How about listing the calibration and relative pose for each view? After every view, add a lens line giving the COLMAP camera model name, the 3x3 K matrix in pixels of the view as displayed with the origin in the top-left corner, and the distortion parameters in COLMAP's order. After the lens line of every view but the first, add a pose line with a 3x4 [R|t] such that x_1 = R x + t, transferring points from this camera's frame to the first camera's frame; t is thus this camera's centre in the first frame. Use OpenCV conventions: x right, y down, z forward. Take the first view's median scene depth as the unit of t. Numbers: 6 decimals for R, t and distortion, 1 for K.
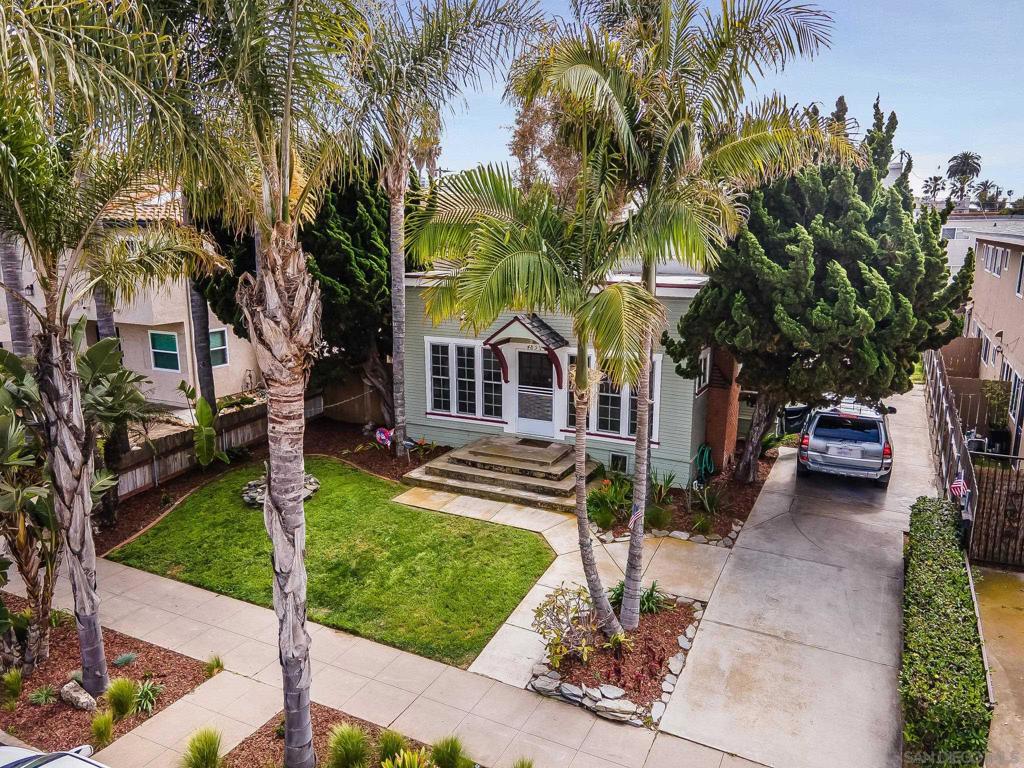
lens RADIAL K [[736.2, 0, 510.6], [0, 736.2, 389.2], [0, 0, 1]] dist [0.031776, -0.001097]
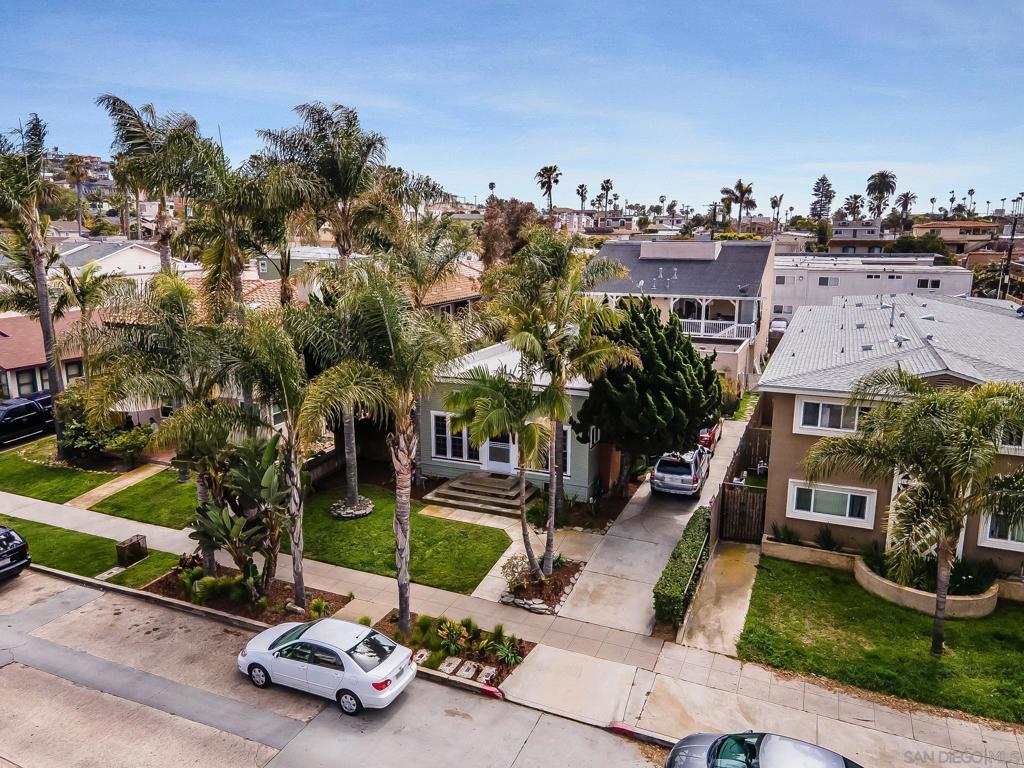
lens RADIAL K [[736.2, 0, 511.7], [0, 736.2, 379.7], [0, 0, 1]] dist [0.031776, -0.001097]
pose [[0.998167, -0.011376, 0.059434, -0.047362], [0.011772, 0.999911, -0.006316, -0.178984], [-0.059357, 0.007004, 0.998212, -0.897335]]
